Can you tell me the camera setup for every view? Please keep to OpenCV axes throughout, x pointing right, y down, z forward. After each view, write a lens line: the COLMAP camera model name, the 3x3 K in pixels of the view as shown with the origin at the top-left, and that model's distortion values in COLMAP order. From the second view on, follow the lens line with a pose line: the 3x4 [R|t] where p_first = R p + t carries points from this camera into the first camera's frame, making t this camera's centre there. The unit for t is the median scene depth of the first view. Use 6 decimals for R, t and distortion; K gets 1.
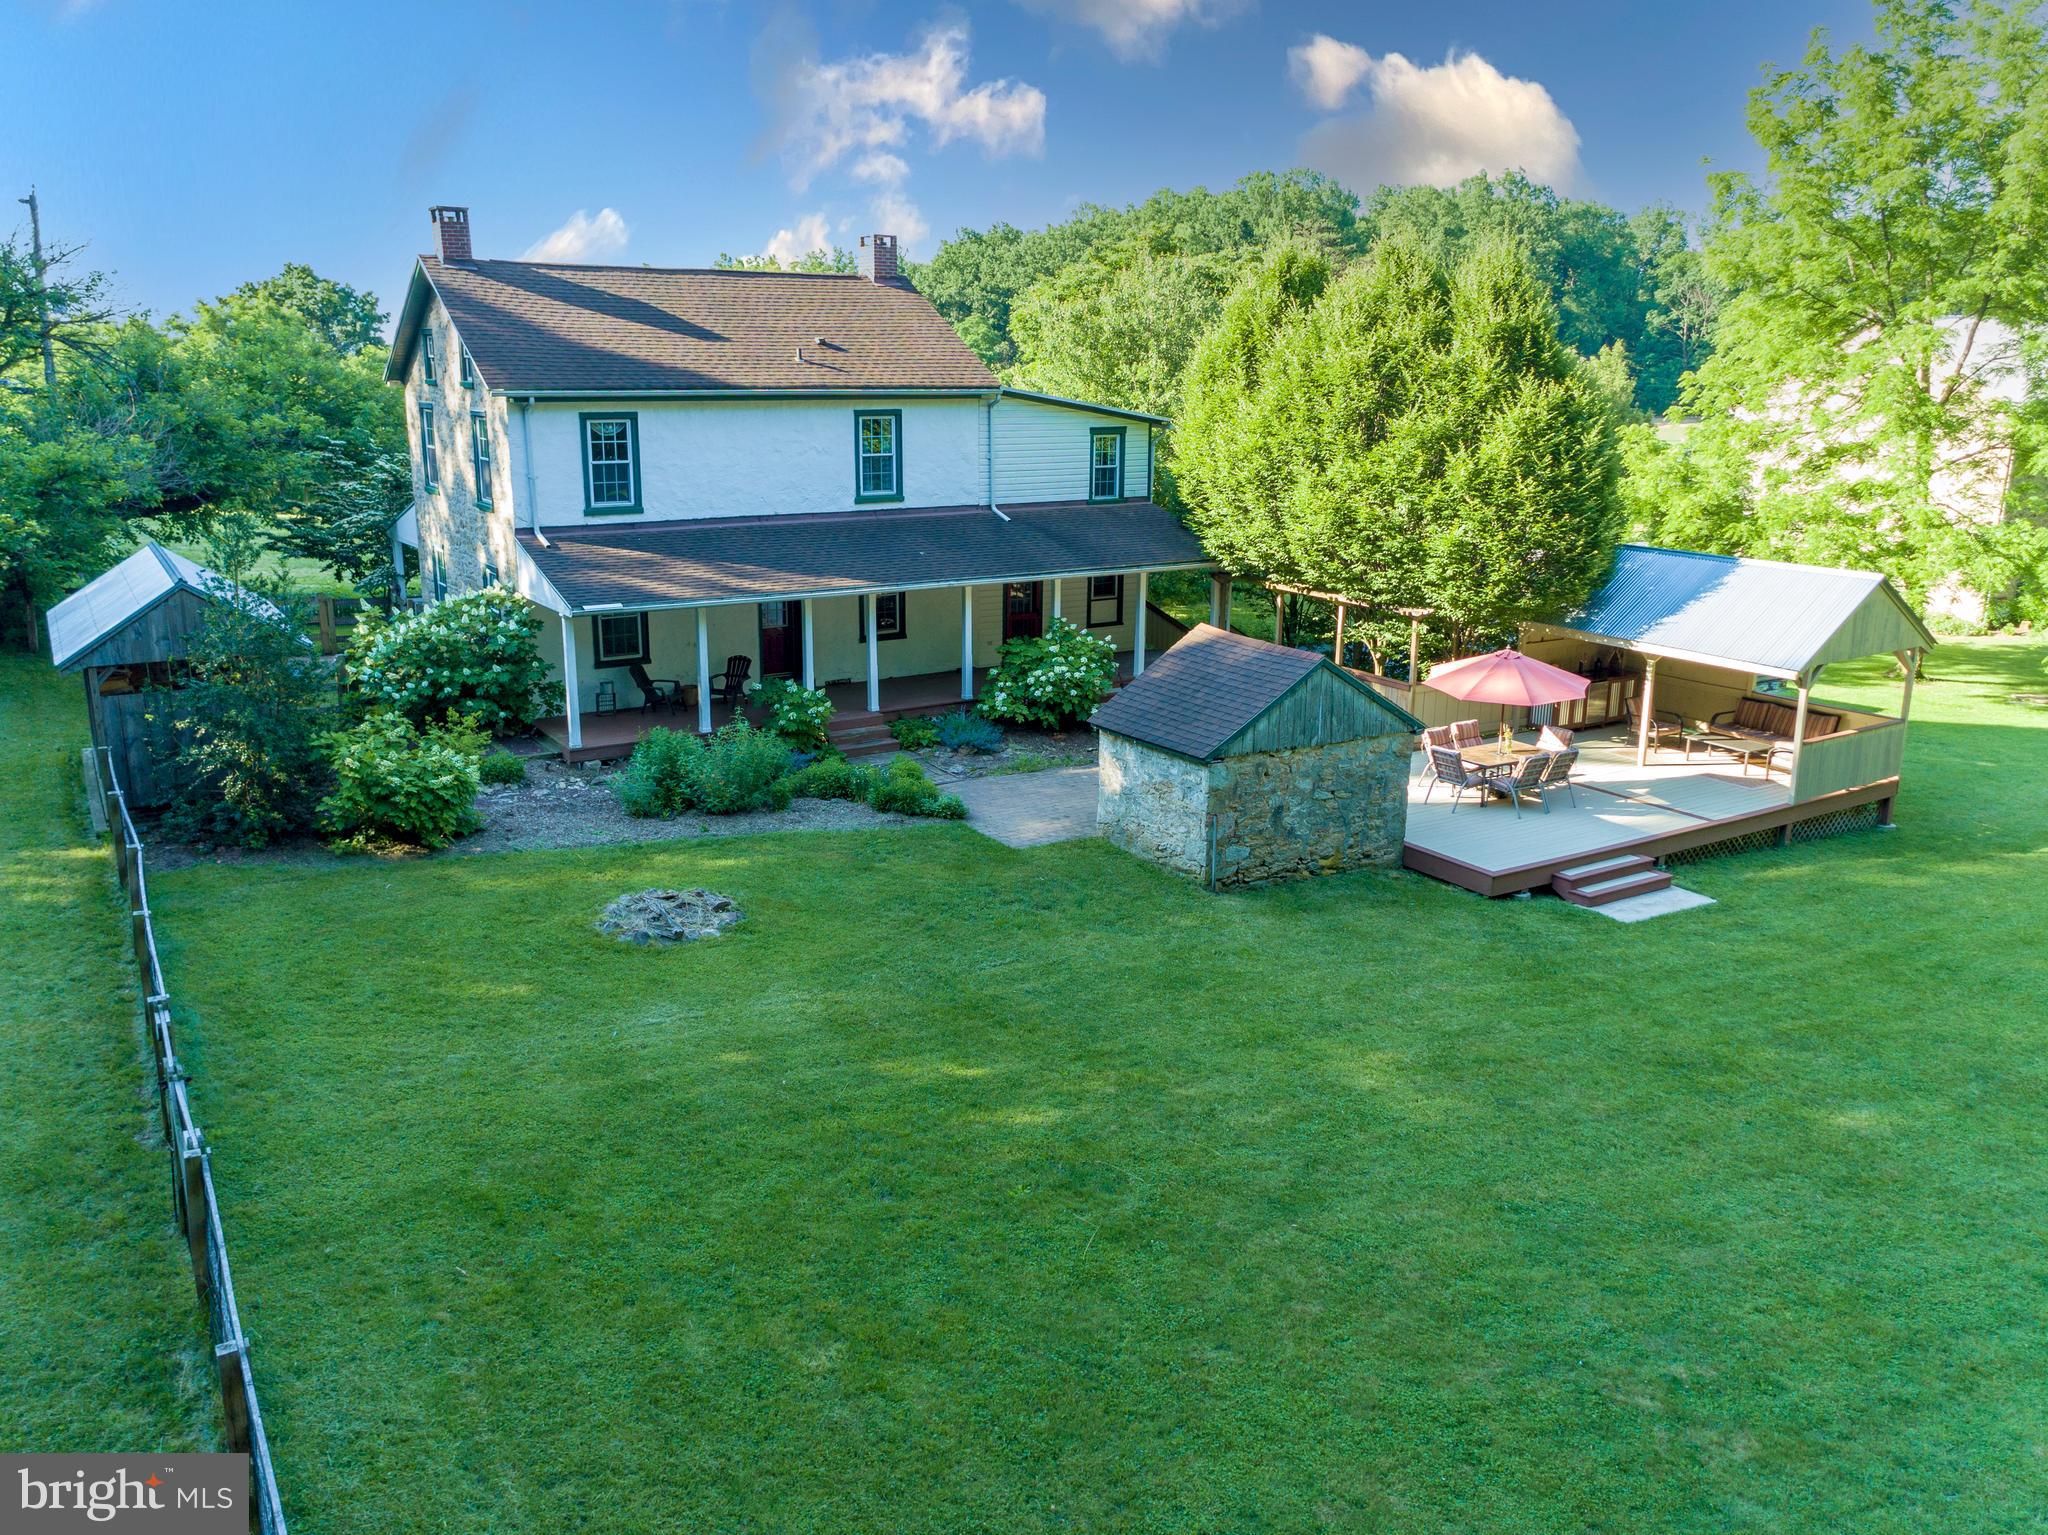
lens RADIAL K [[1433.7, 0, 1024.0], [0, 1433.7, 767.5], [0, 0, 1]] dist [0.018319, 0.005447]
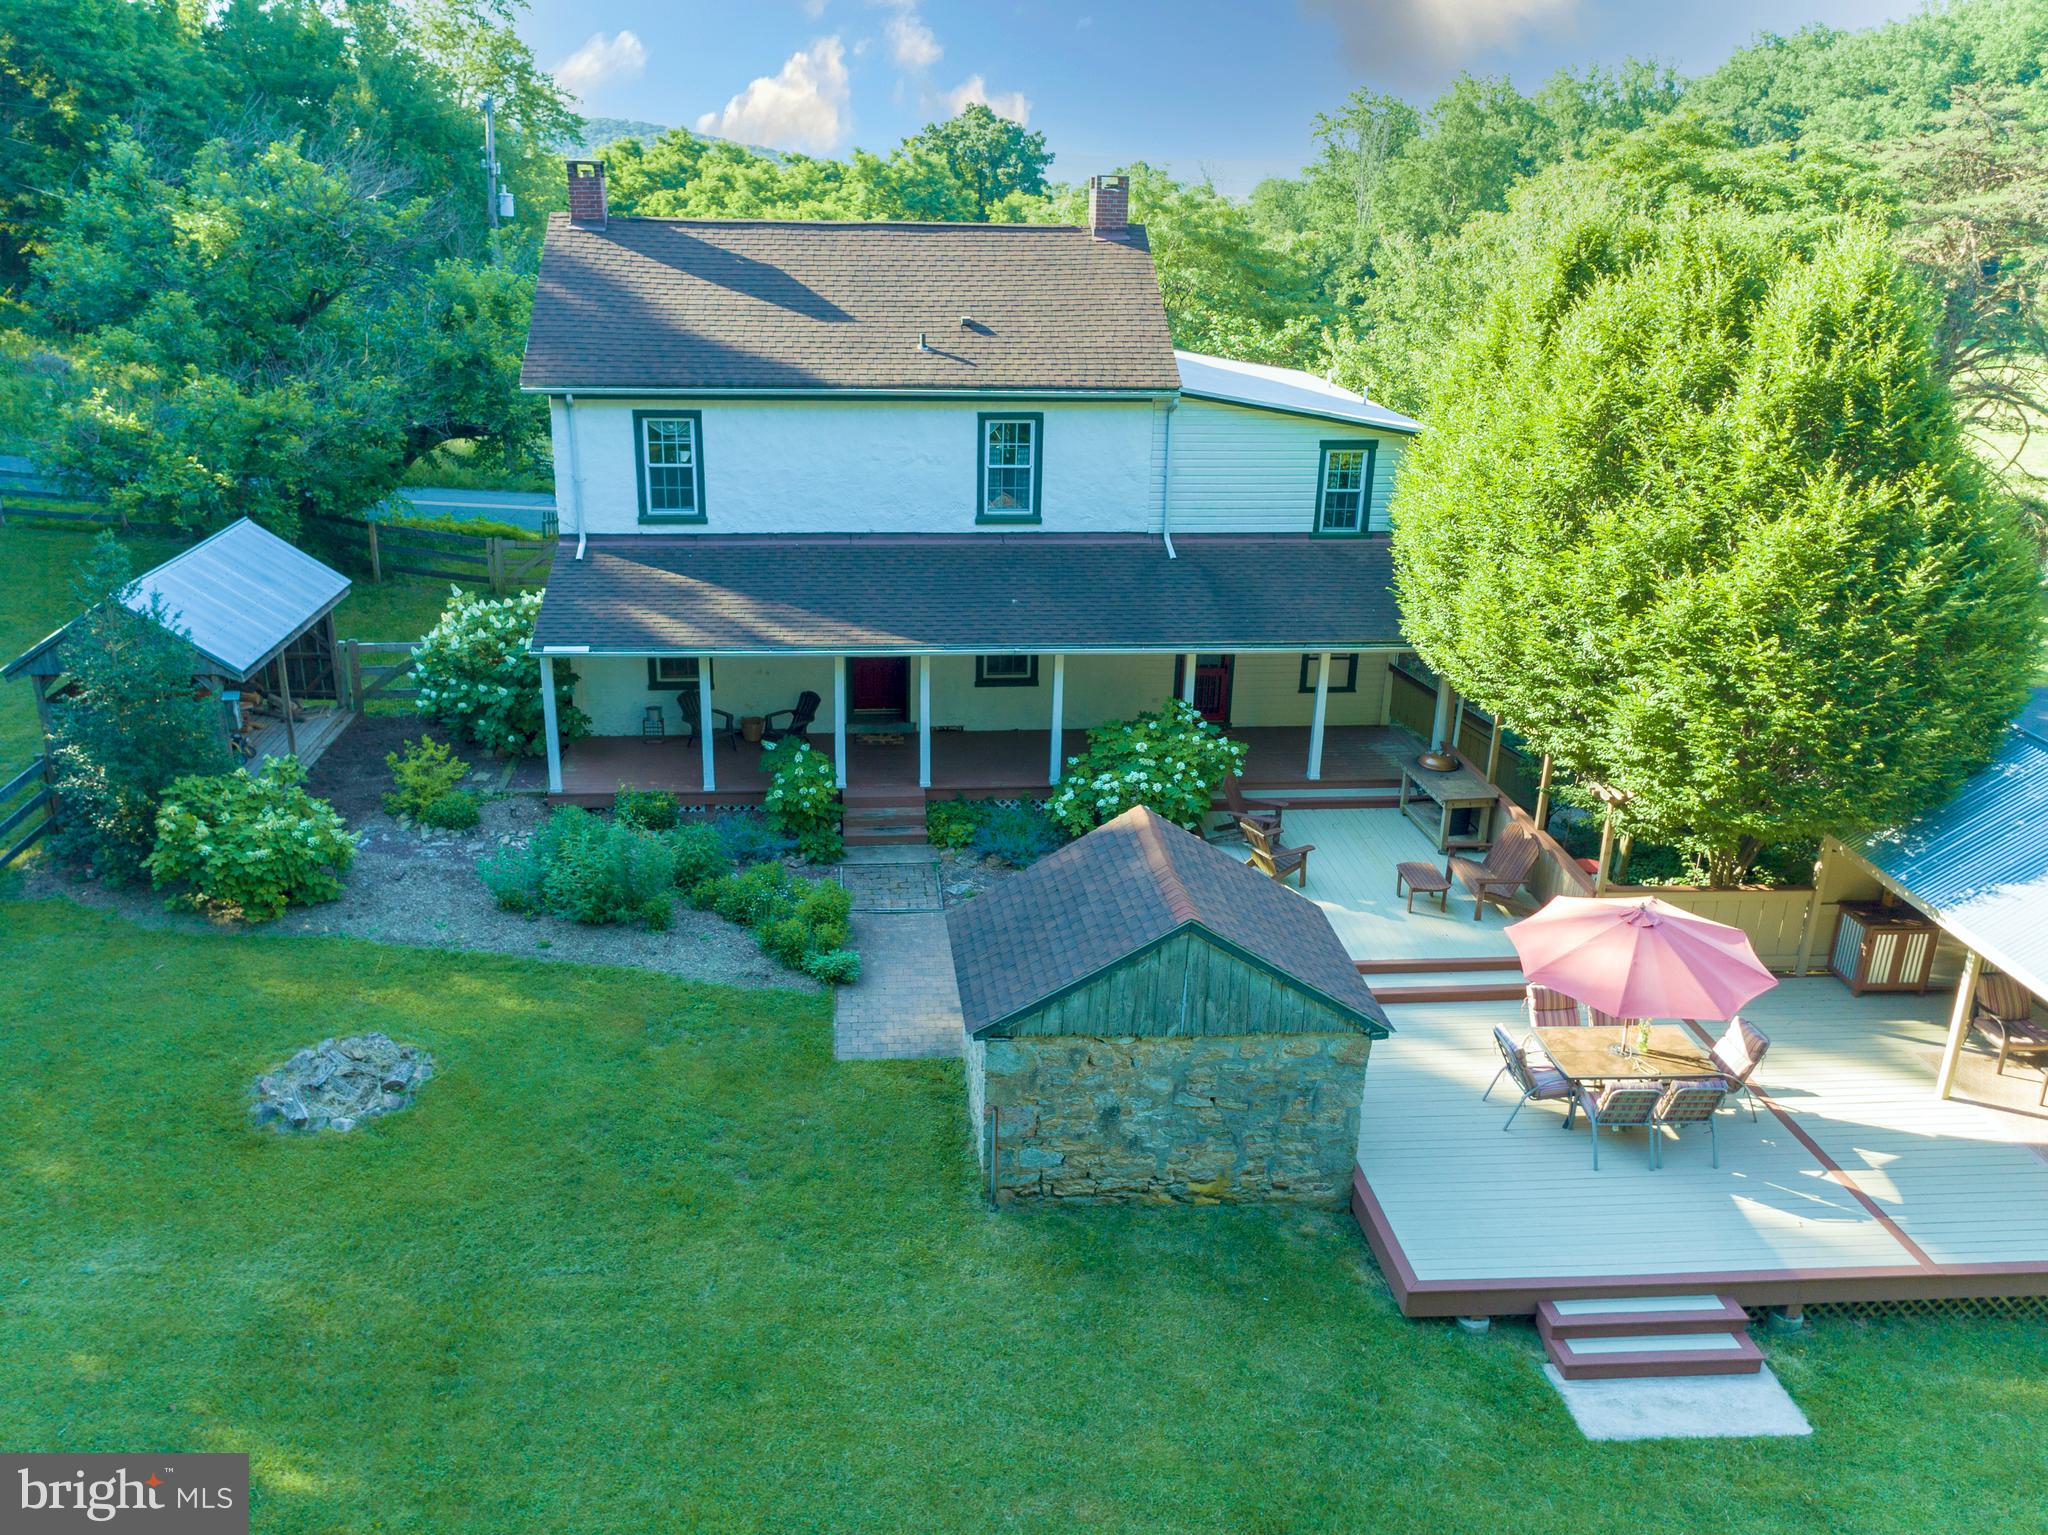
lens RADIAL K [[1513.1, 0, 1024.0], [0, 1513.1, 767.5], [0, 0, 1]] dist [0.011870, 0.022436]
pose [[0.900606, 0.169723, -0.400128, 0.318512], [-0.134805, 0.984283, 0.114085, -0.169405], [0.413202, -0.048807, 0.909331, 0.241125]]
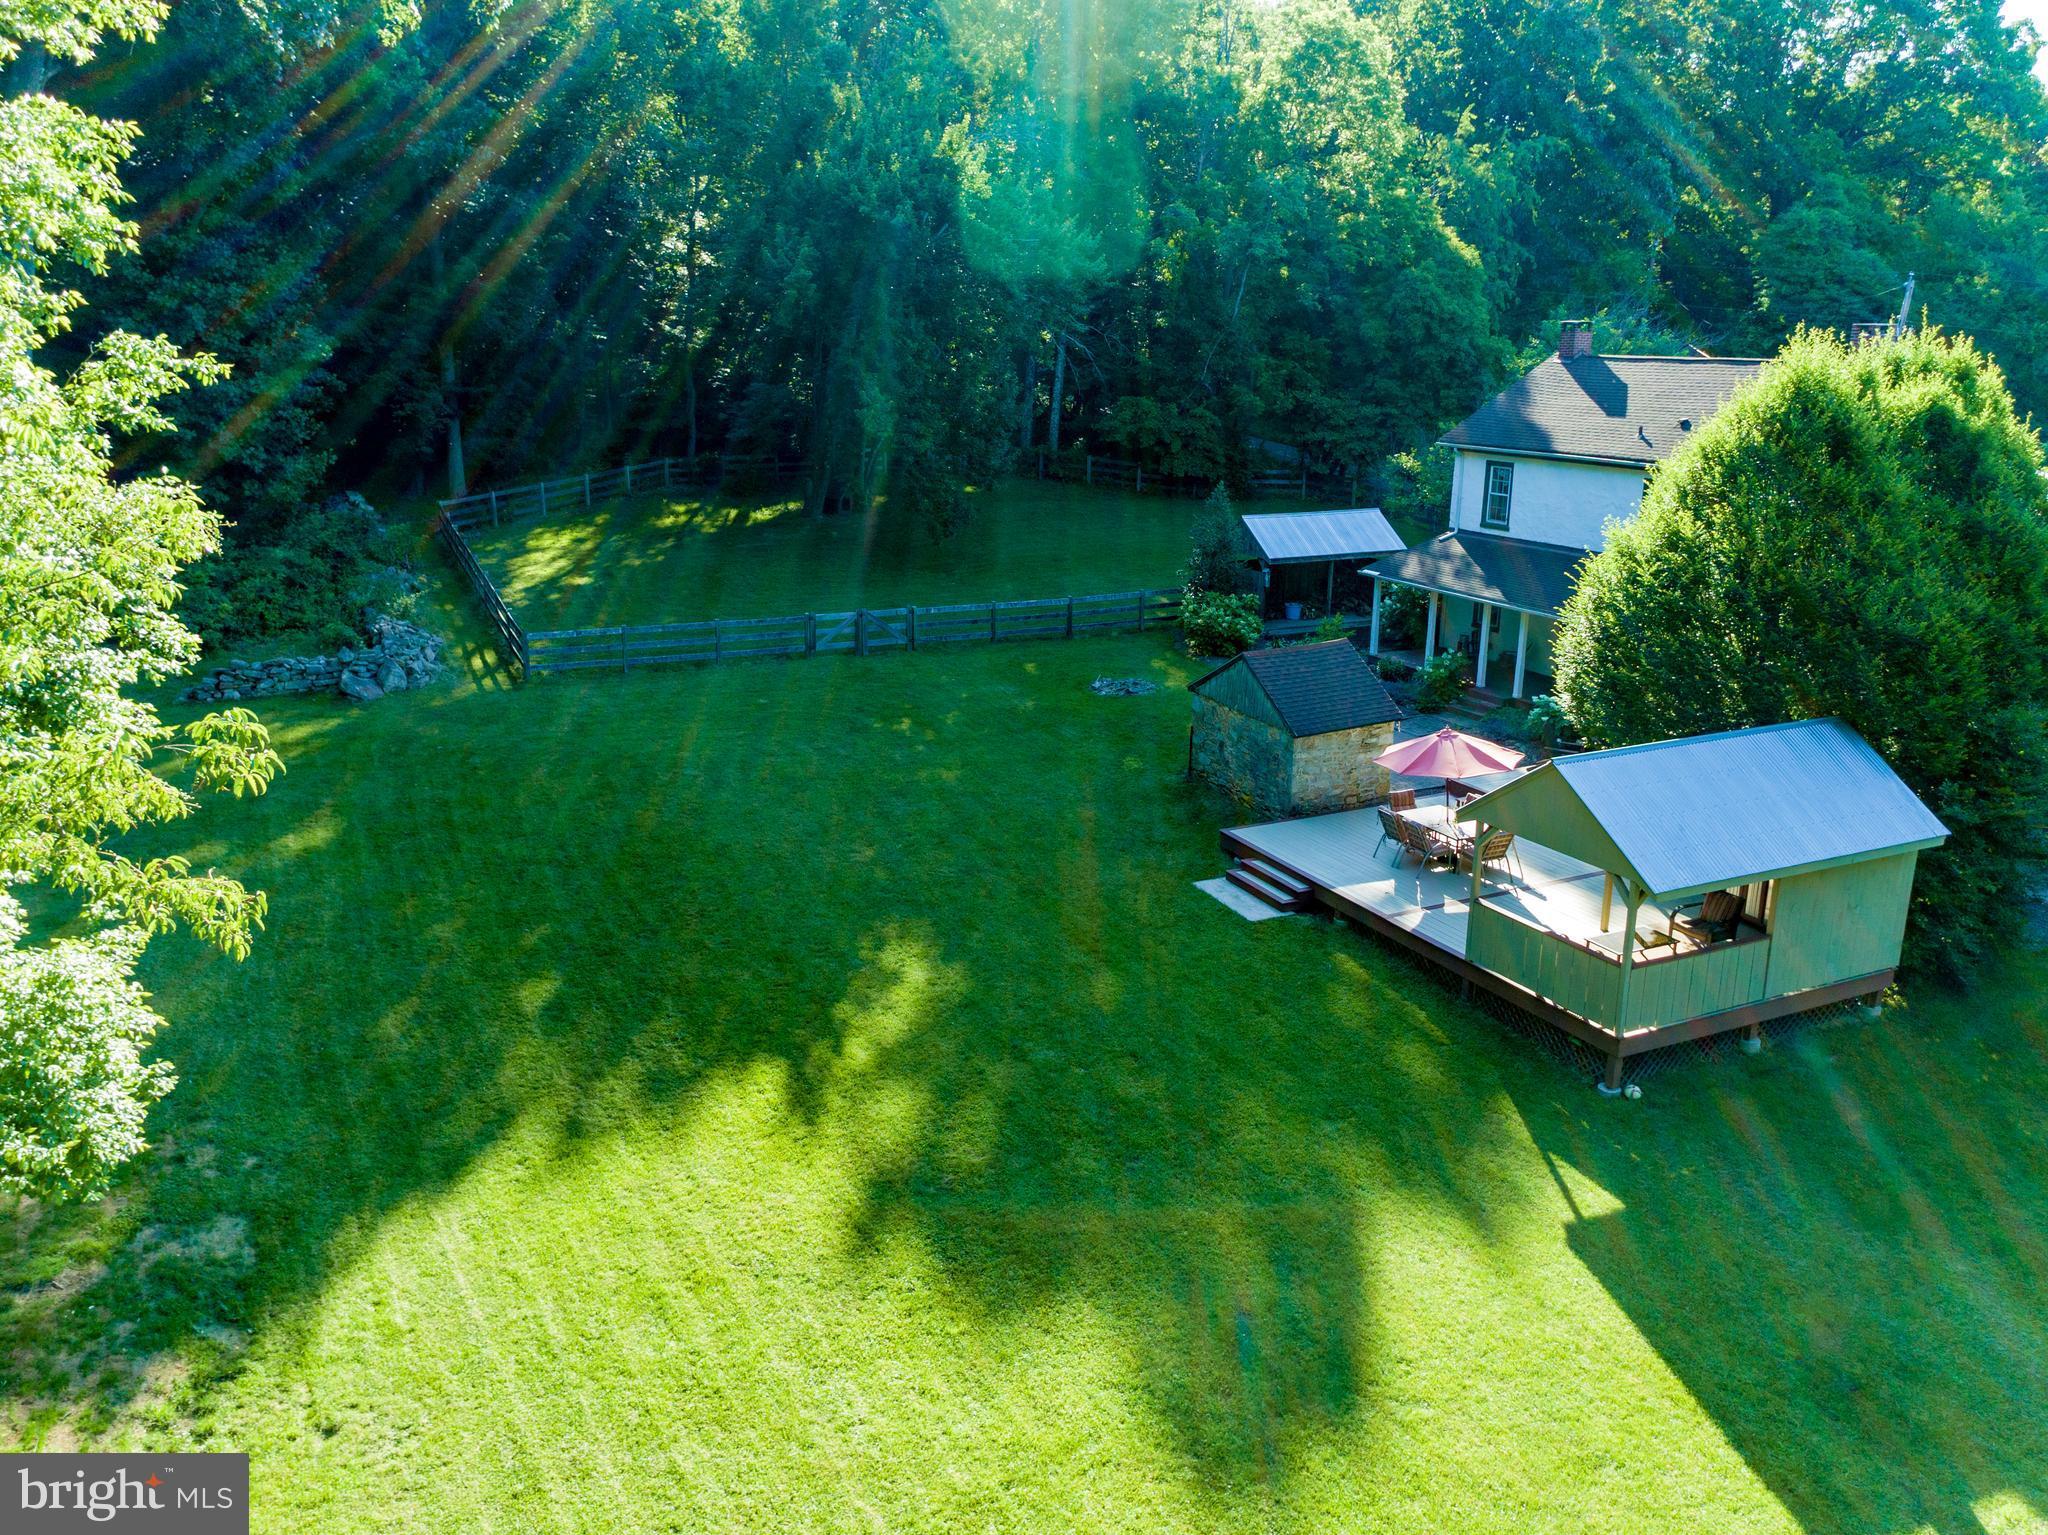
lens RADIAL K [[1513.1, 0, 1024.0], [0, 1513.1, 767.5], [0, 0, 1]] dist [0.011870, 0.022436]
pose [[-0.085079, 0.281898, -0.955665, 1.370980], [-0.275892, 0.914975, 0.294457, -0.287164], [0.957416, 0.288712, -0.000072, 0.624147]]
